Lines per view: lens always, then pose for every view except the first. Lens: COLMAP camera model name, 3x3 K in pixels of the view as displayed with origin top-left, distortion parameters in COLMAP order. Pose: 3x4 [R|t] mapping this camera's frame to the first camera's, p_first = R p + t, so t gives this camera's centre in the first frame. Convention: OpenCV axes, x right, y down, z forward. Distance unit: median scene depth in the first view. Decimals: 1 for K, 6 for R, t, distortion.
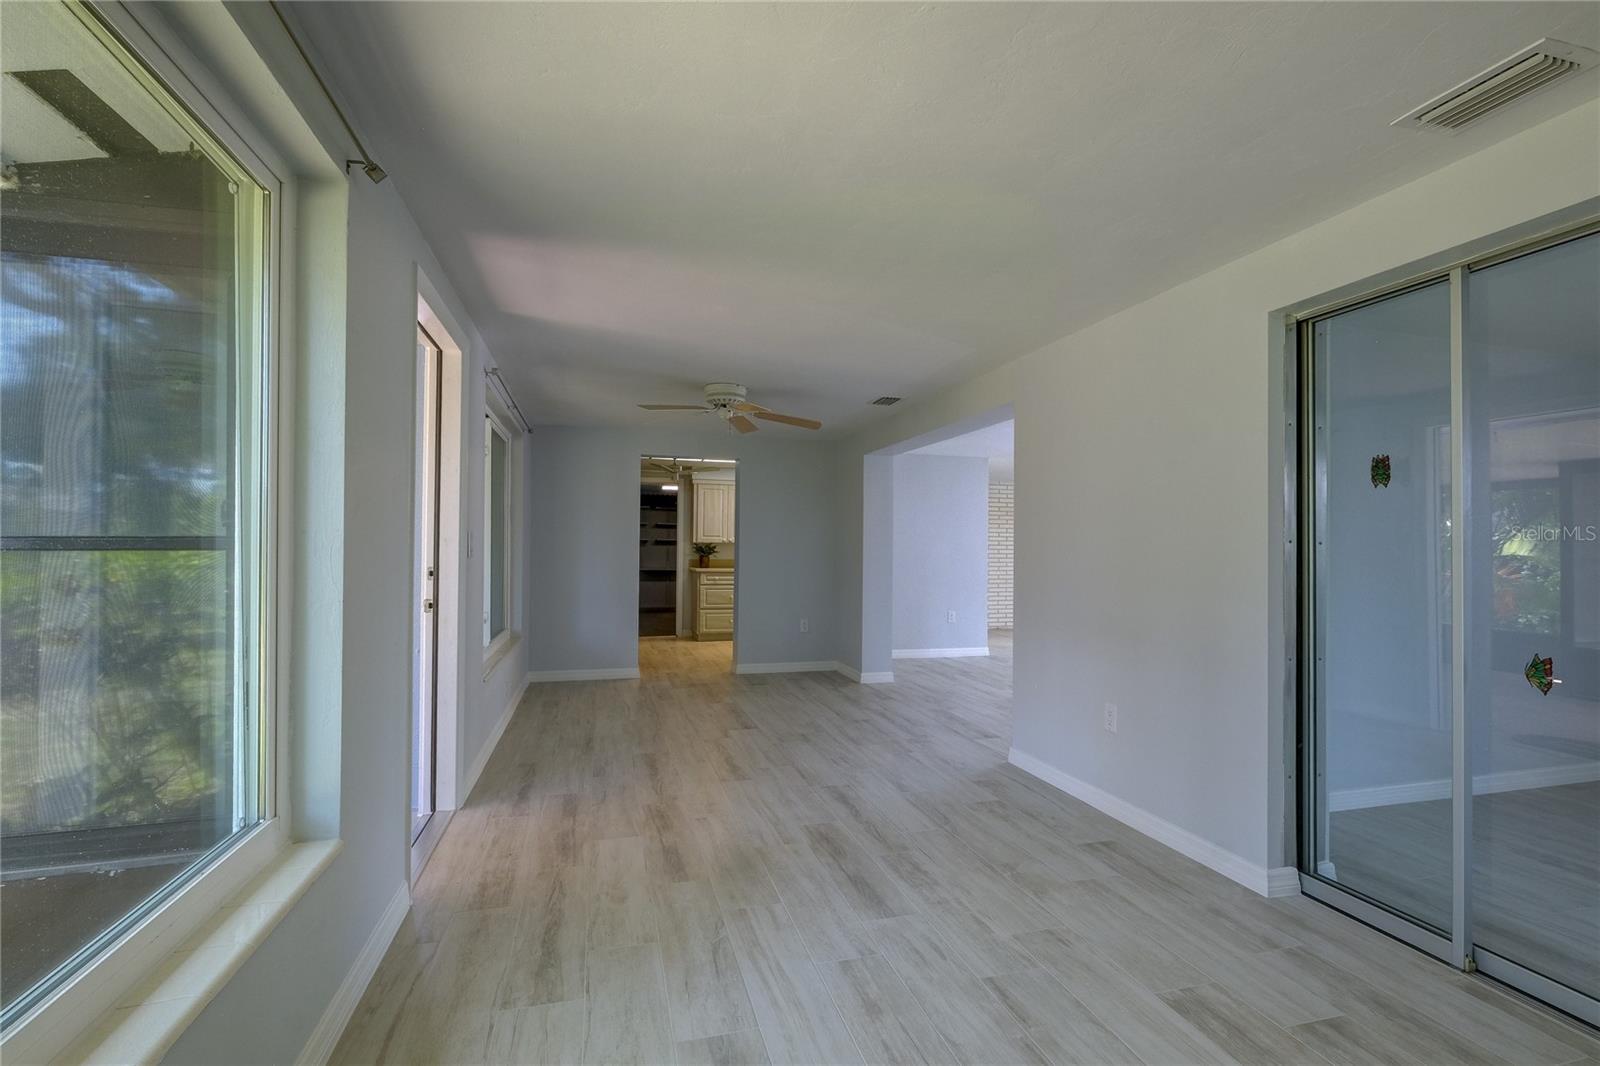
lens RADIAL K [[725.9, 0, 809.0], [0, 725.9, 542.7], [0, 0, 1]] dist [0.001091, 0.000207]
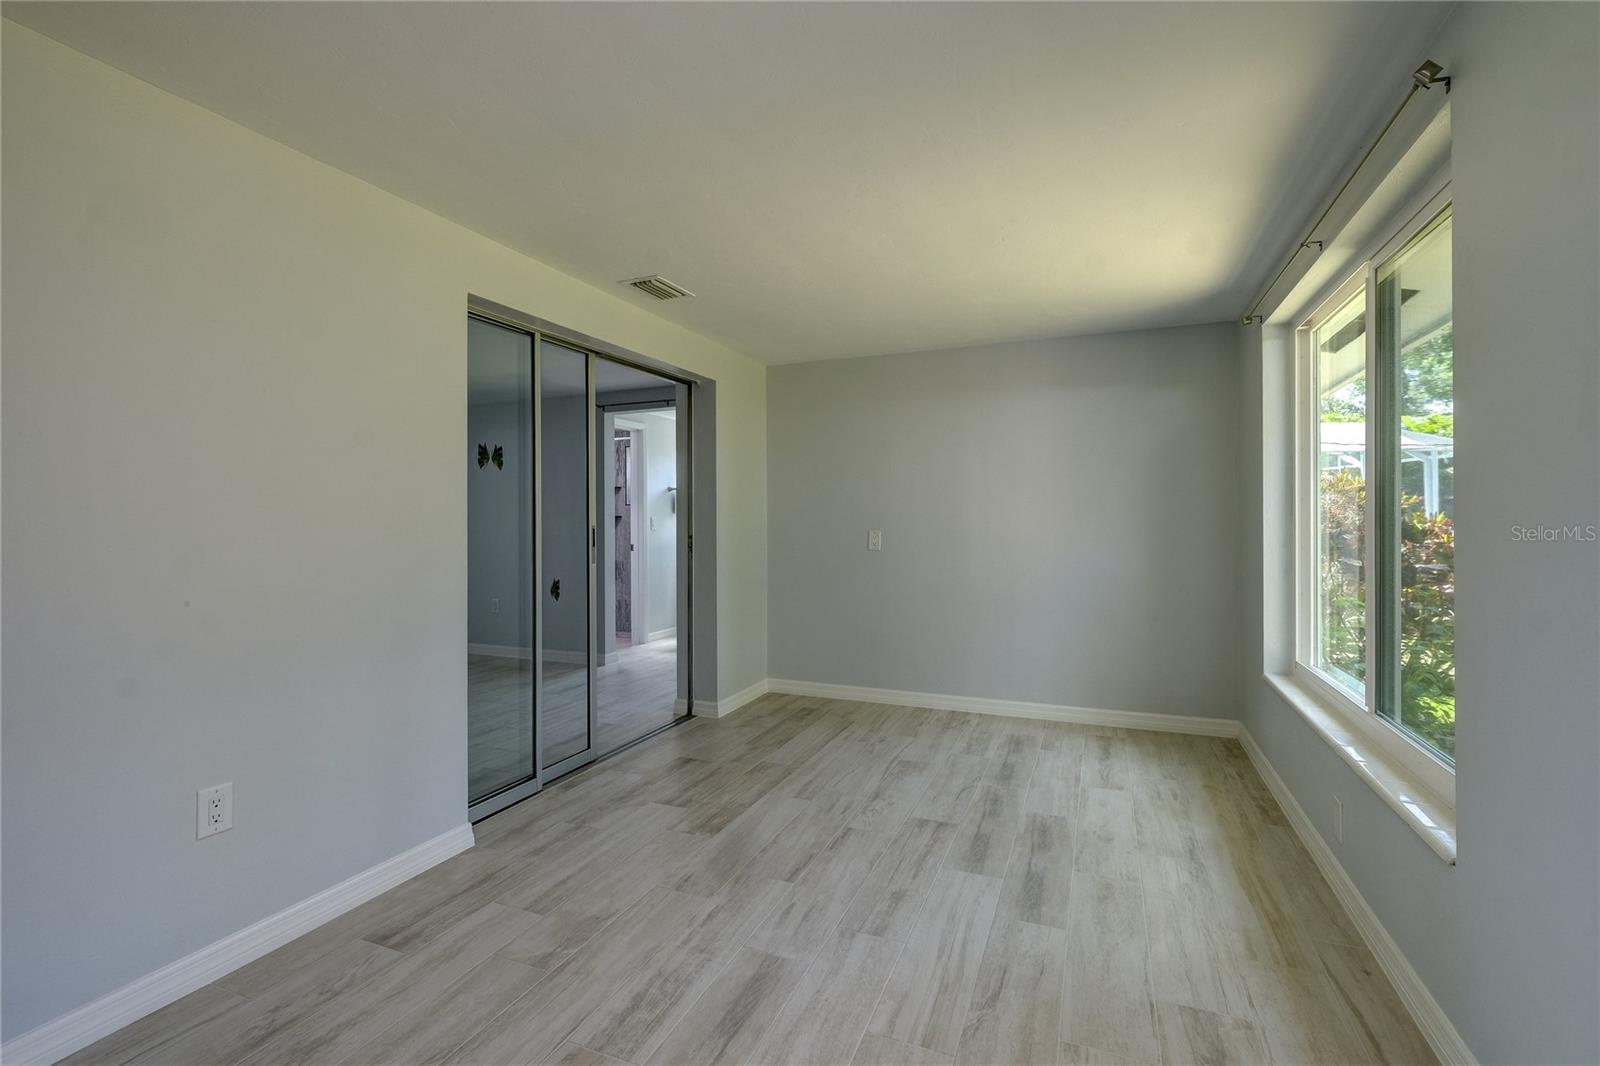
lens RADIAL K [[706.0, 0, 812.9], [0, 706.0, 519.3], [0, 0, 1]] dist [-0.001964, -0.000118]
pose [[-0.784446, -0.004046, 0.620184, -0.356241], [-0.008506, 0.999955, -0.004235, 0.010017], [-0.620138, -0.008597, -0.784445, 1.350860]]
